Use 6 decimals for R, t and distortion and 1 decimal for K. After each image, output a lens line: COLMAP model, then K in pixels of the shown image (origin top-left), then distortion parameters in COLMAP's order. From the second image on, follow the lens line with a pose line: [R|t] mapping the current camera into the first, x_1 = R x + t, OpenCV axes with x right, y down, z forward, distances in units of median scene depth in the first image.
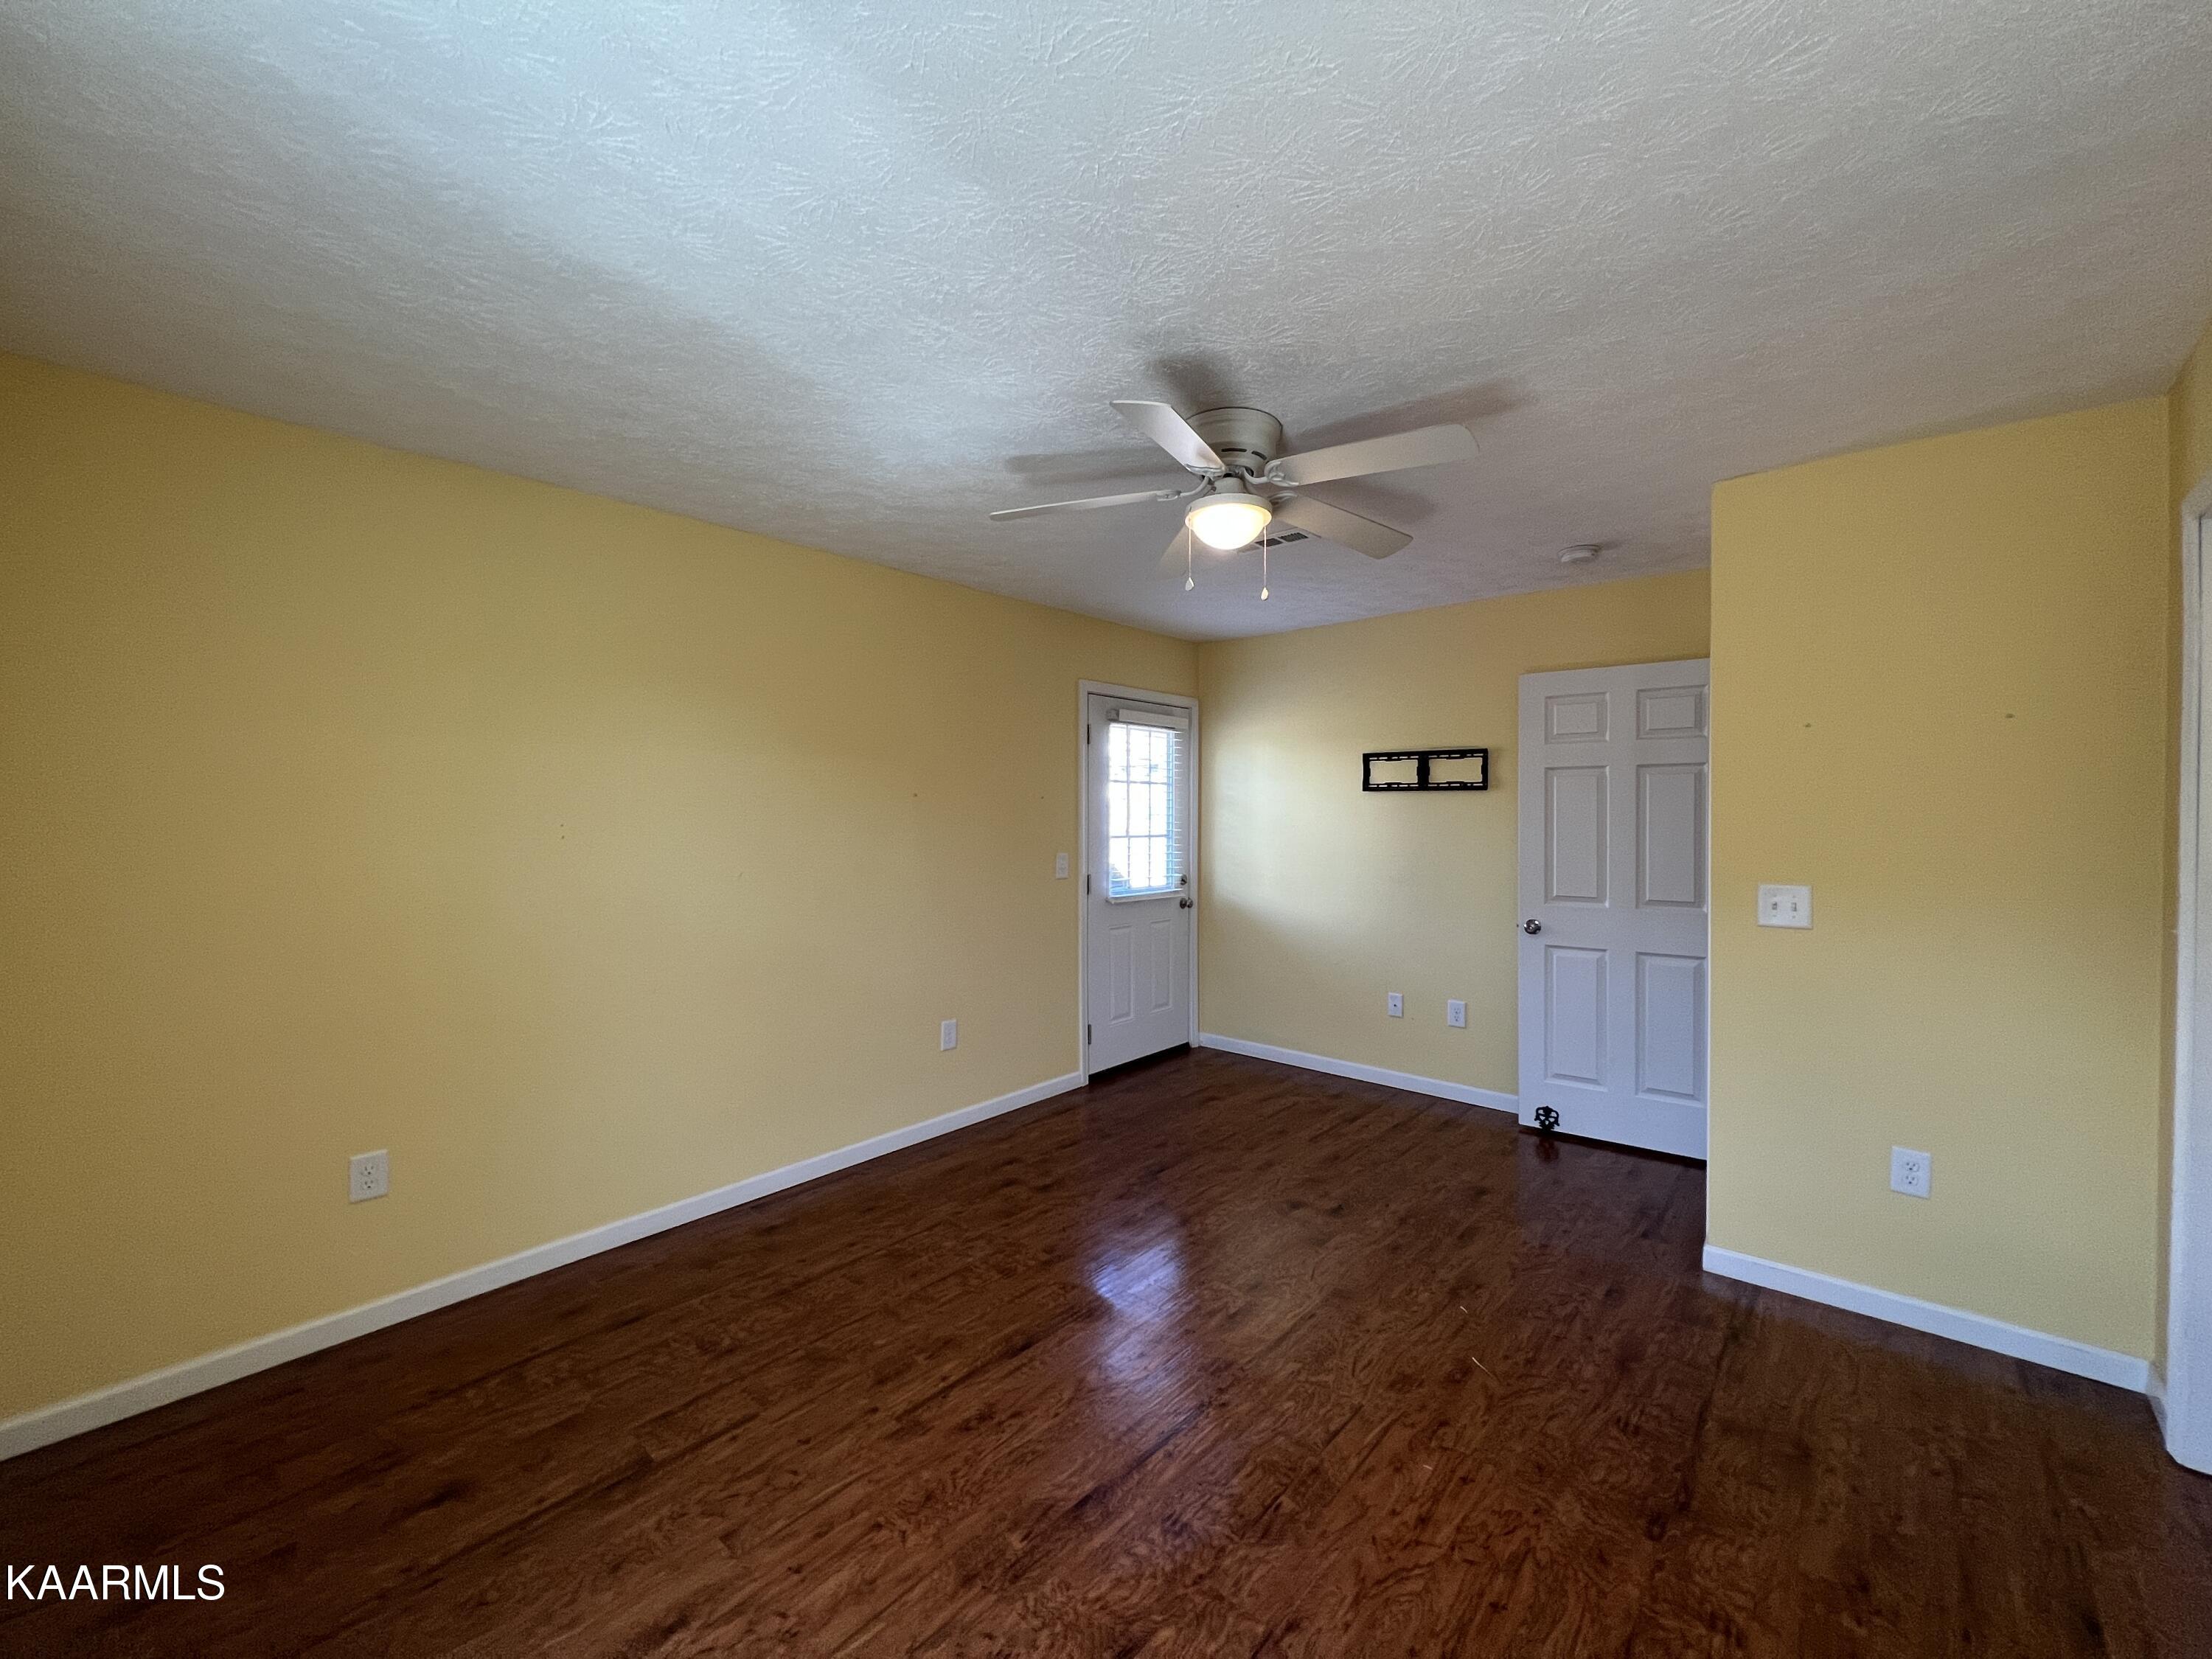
lens RADIAL K [[877.6, 0, 1097.6], [0, 877.6, 820.4], [0, 0, 1]] dist [0.000044, -0.000213]
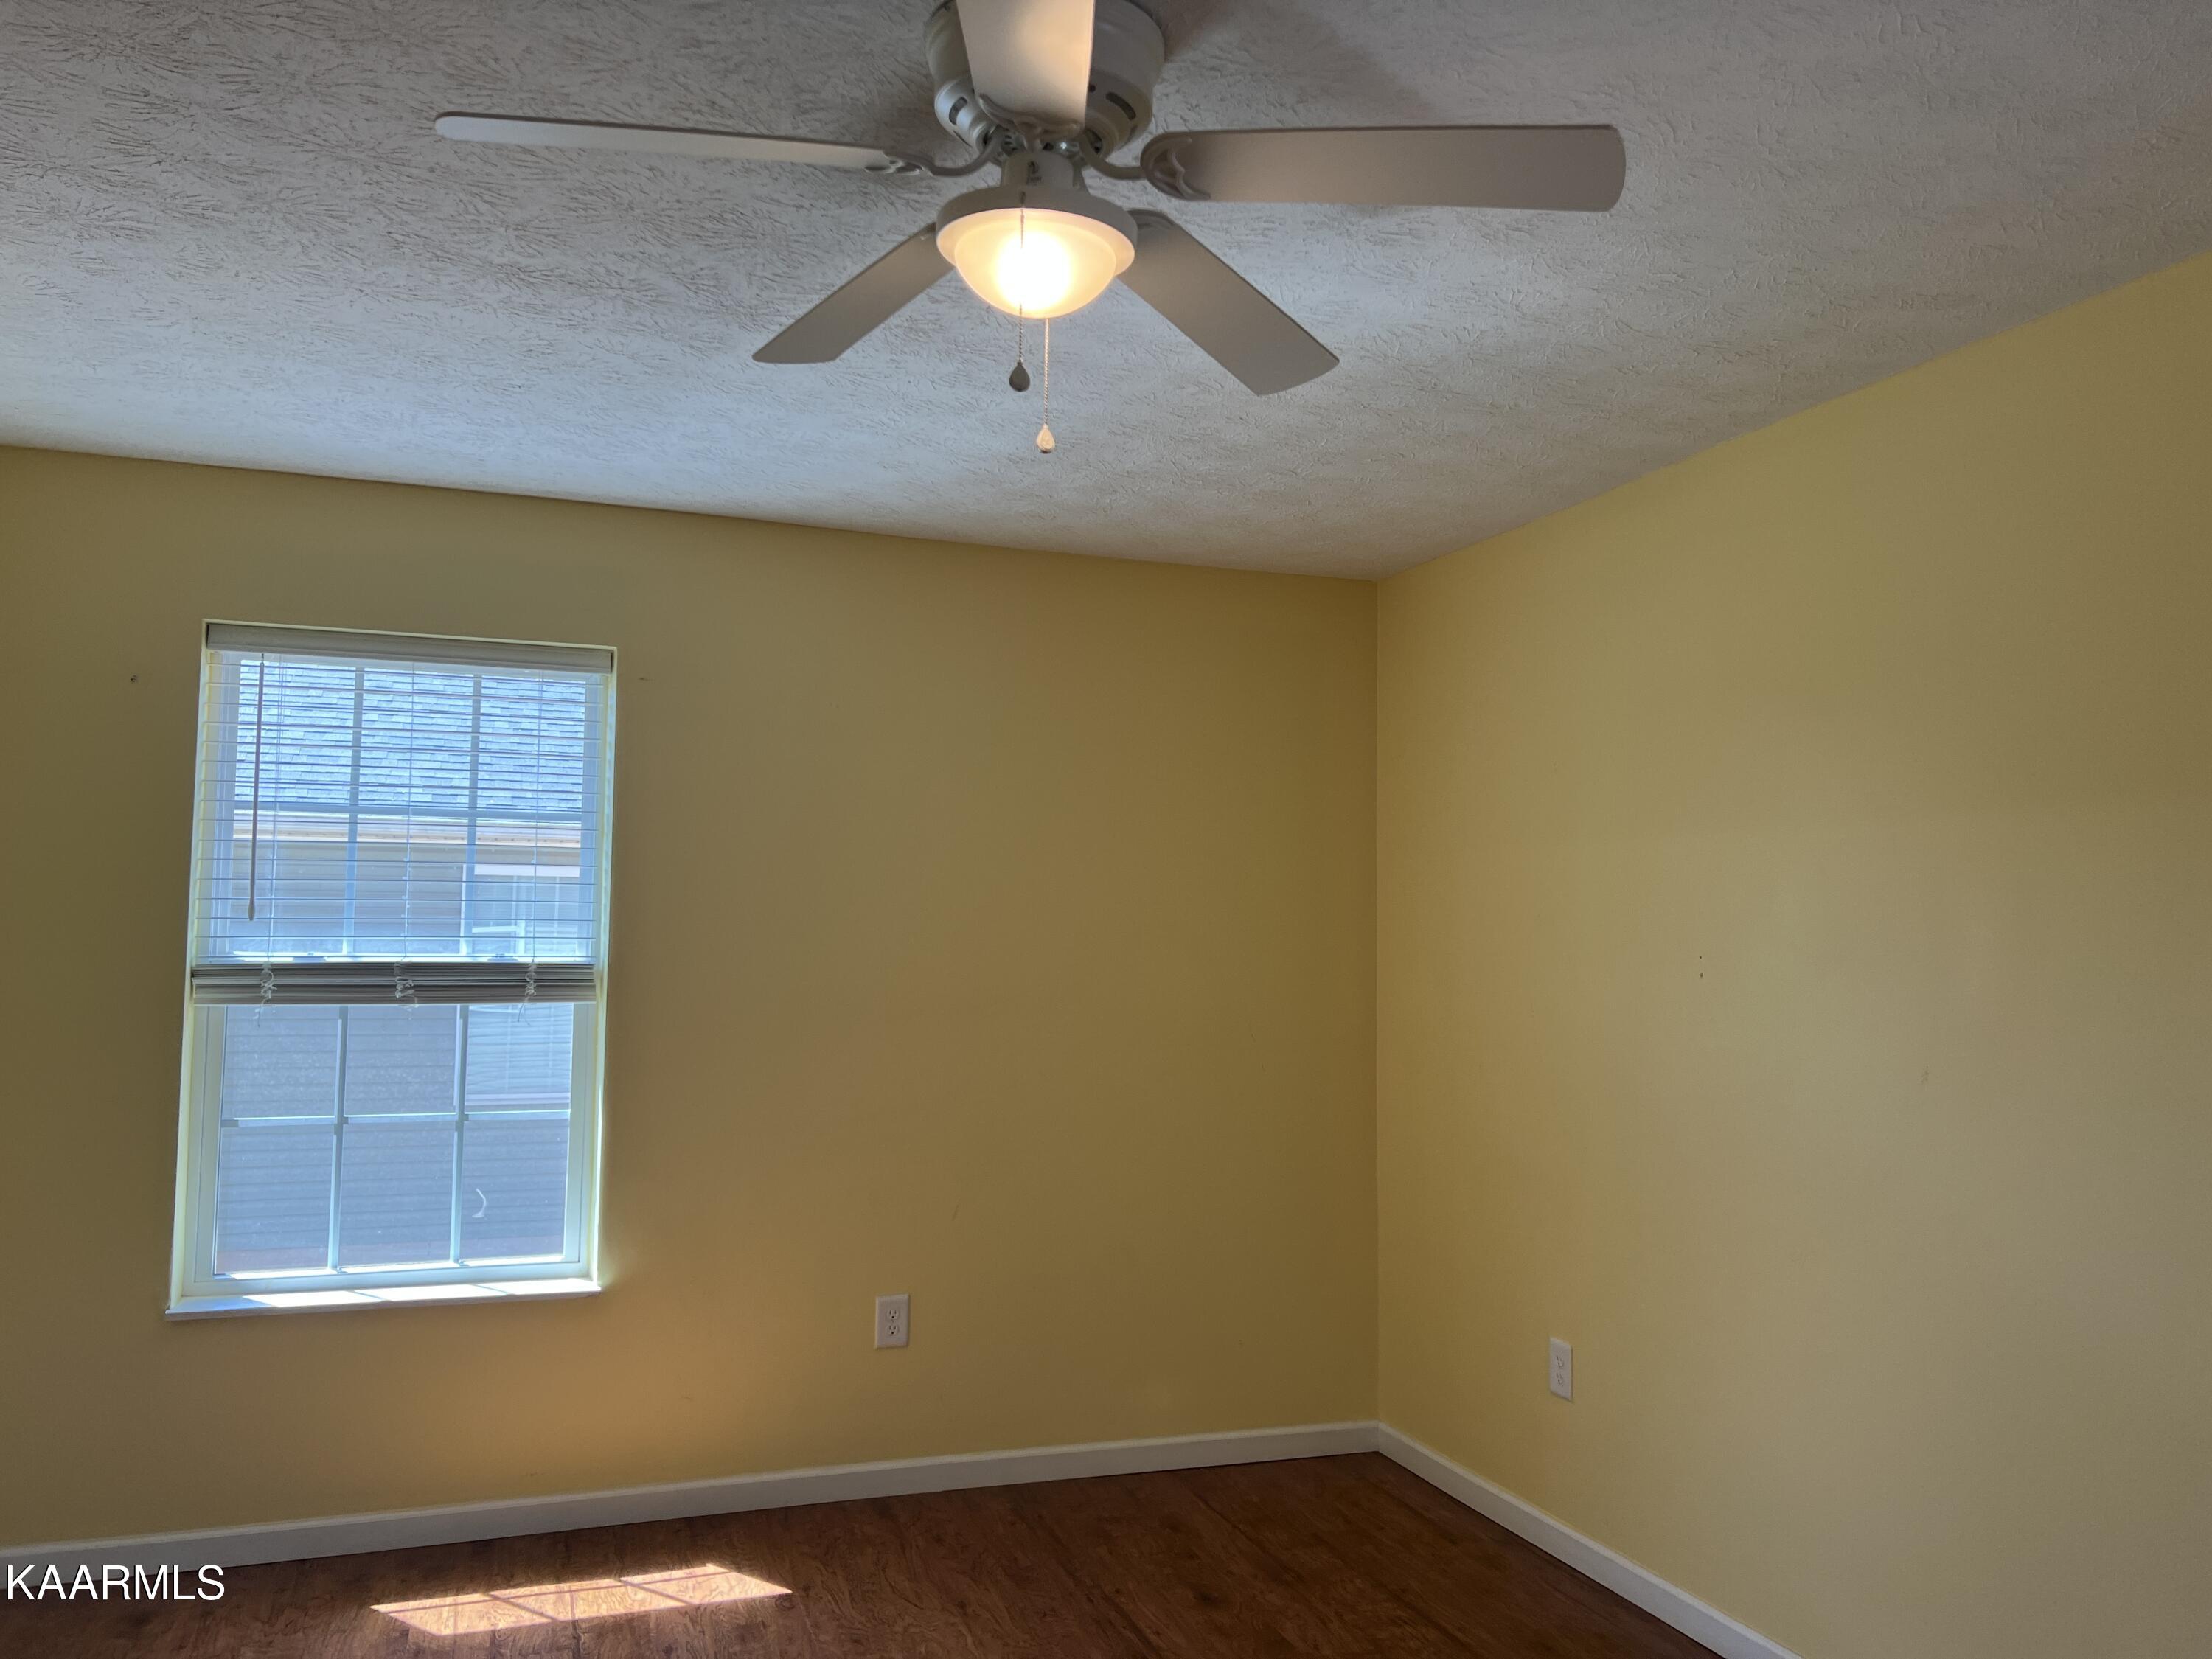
lens RADIAL K [[1643.3, 0, 1106.6], [0, 1643.3, 833.5], [0, 0, 1]] dist [0.067774, -0.075878]
pose [[-0.472167, -0.056010, -0.879728, 0.626513], [-0.018981, 0.998394, -0.053377, -0.010530], [0.881305, -0.008504, -0.472472, 1.065403]]
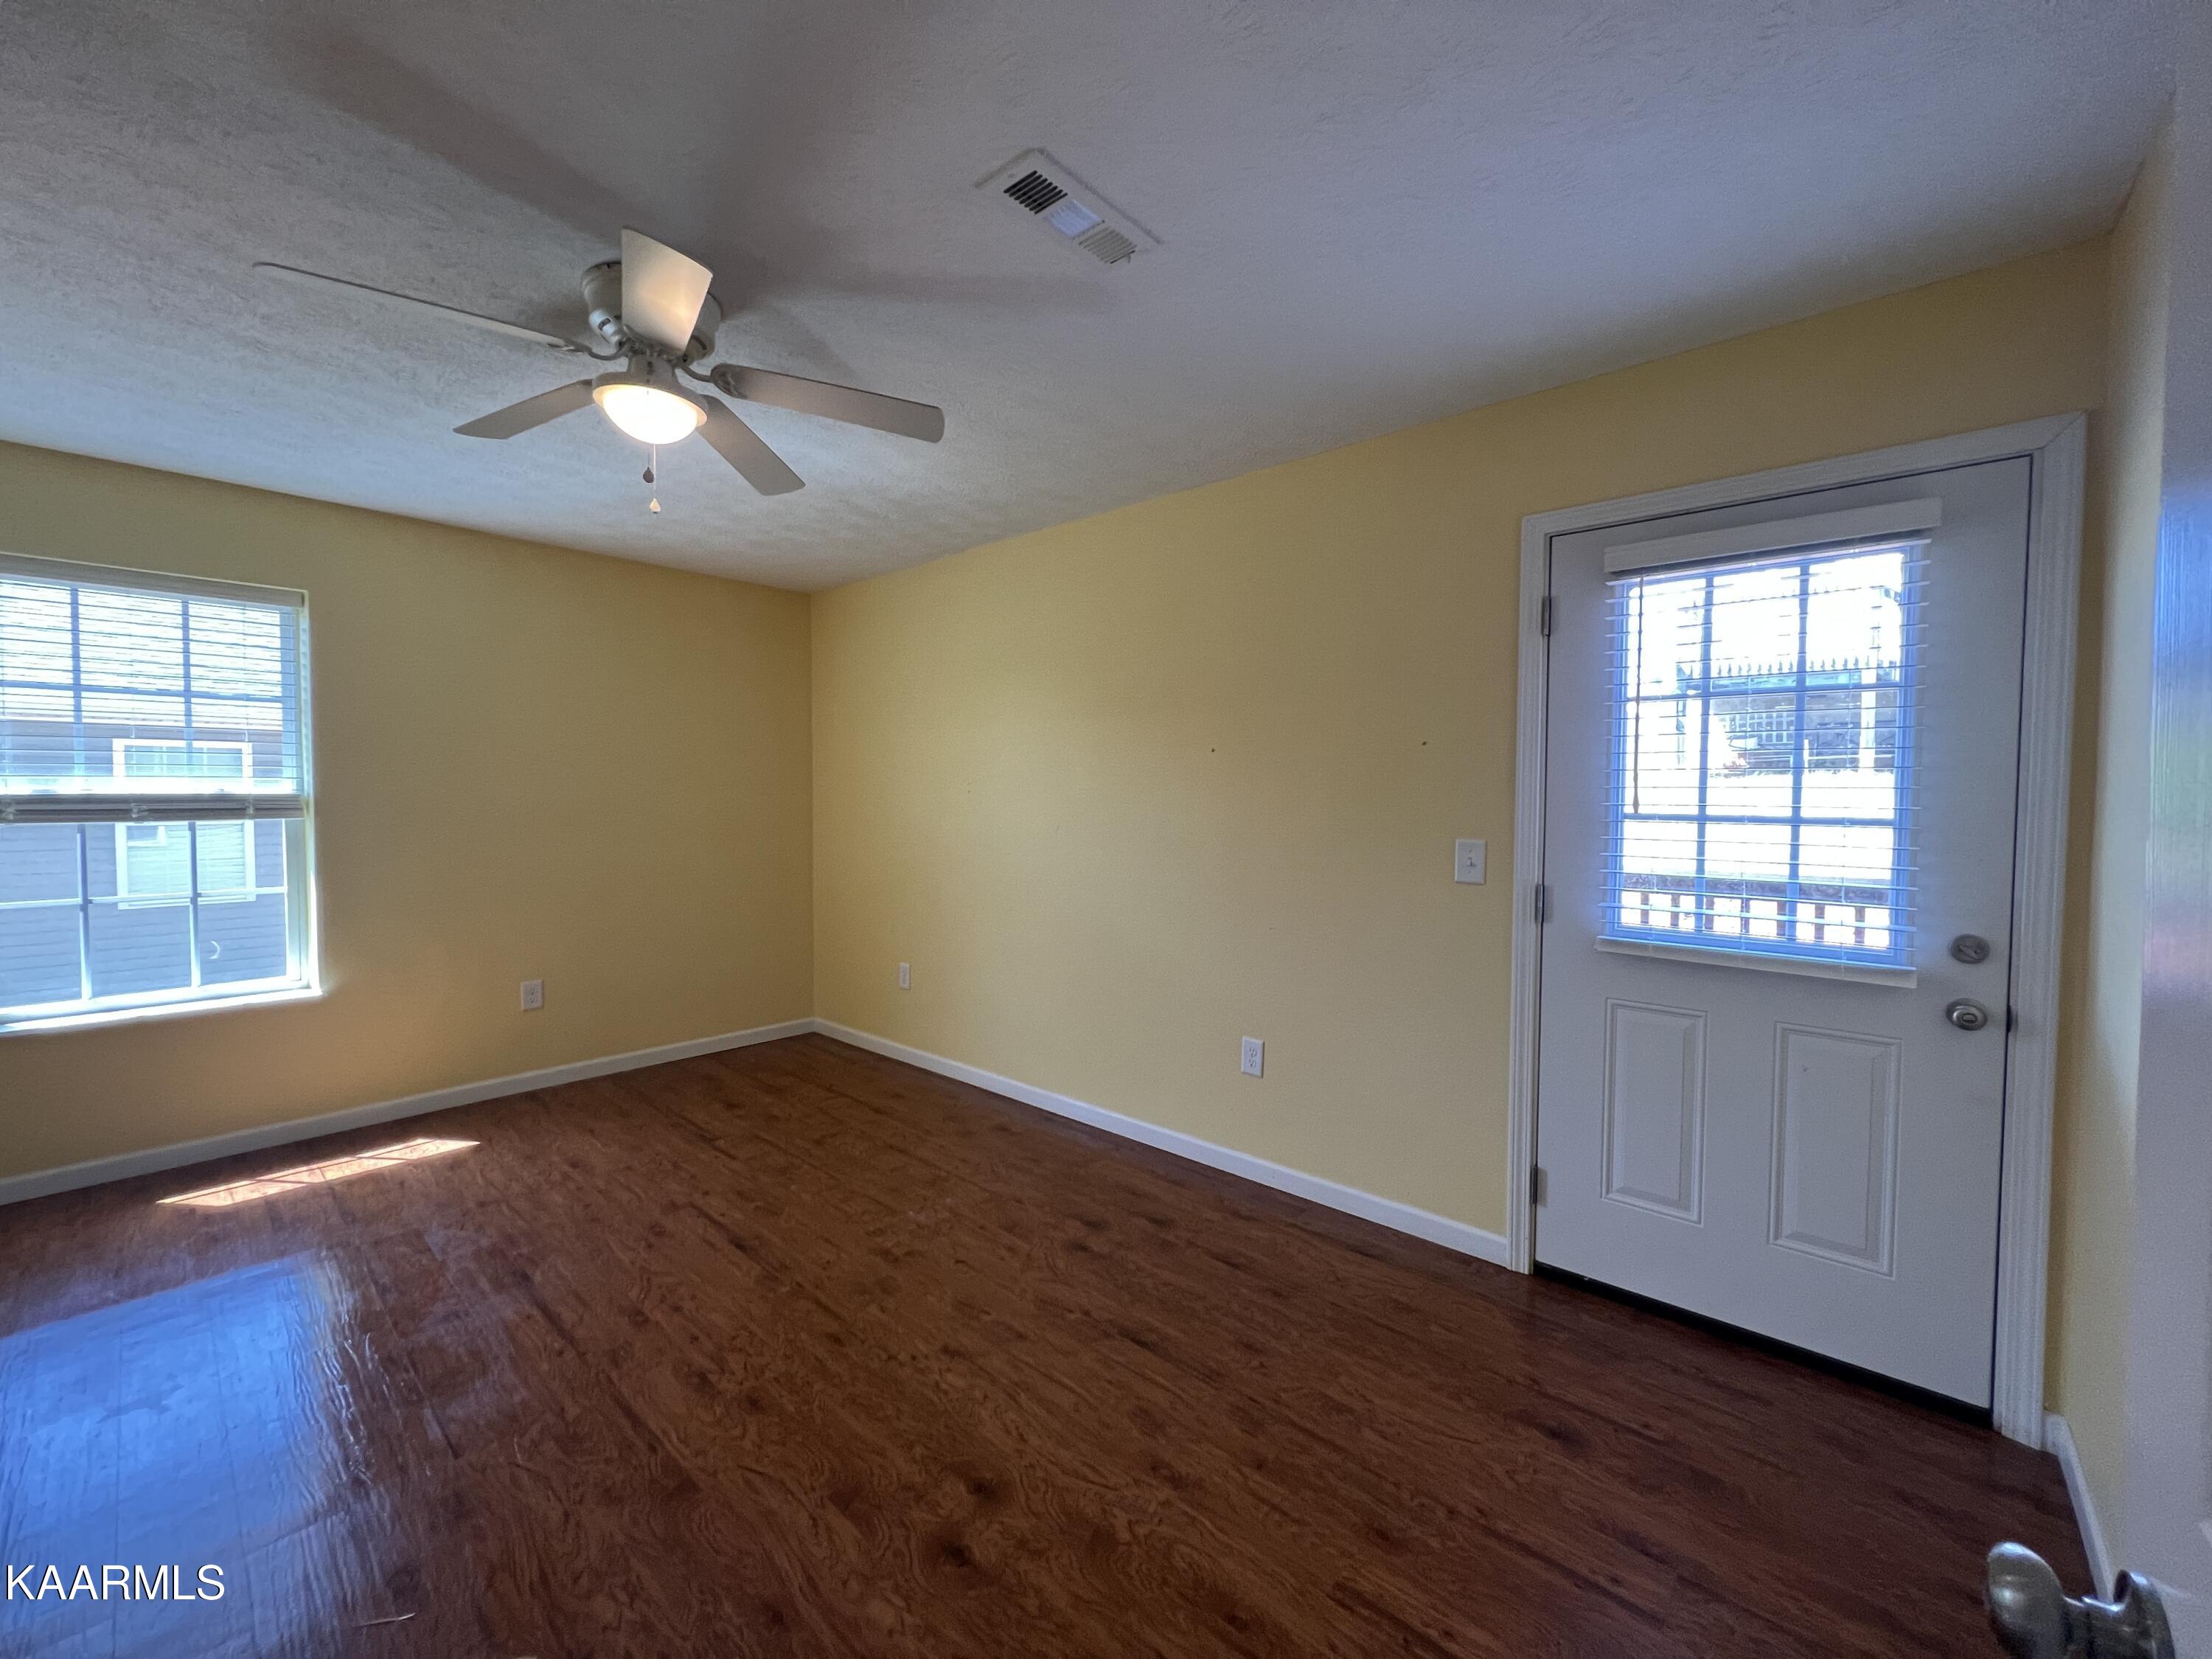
lens RADIAL K [[877.6, 0, 1097.6], [0, 877.6, 820.4], [0, 0, 1]] dist [0.000044, -0.000213]
pose [[0.004174, 0.032971, -0.999448, 0.755950], [-0.012286, 0.999383, 0.032918, 0.013772], [0.999916, 0.012142, 0.004576, 1.076022]]
